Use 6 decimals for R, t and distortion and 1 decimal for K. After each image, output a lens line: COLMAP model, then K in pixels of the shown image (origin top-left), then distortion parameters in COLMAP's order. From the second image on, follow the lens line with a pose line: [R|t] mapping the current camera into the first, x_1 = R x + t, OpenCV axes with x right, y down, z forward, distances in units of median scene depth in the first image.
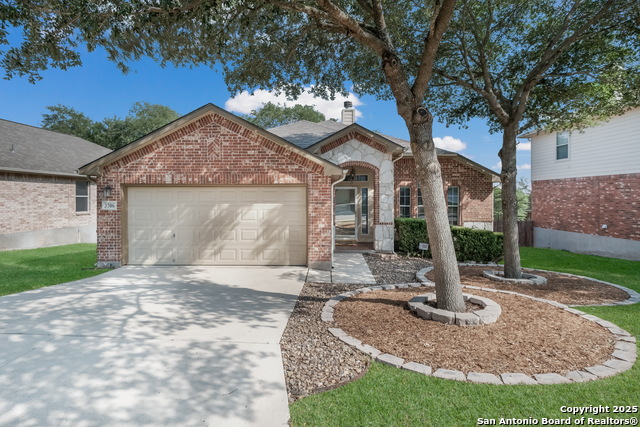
lens RADIAL K [[343.1, 0, 320.4], [0, 343.1, 207.9], [0, 0, 1]] dist [0.013898, -0.000163]
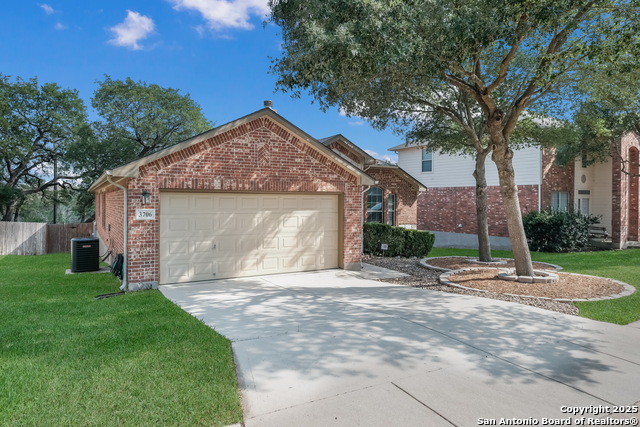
lens RADIAL K [[406.8, 0, 318.2], [0, 406.8, 213.2], [0, 0, 1]] dist [-0.002359, 0.000027]
pose [[0.850668, -0.009302, 0.525621, -0.776179], [0.006819, 0.999955, 0.006661, -0.012833], [-0.525659, -0.002082, 0.850693, -0.050506]]
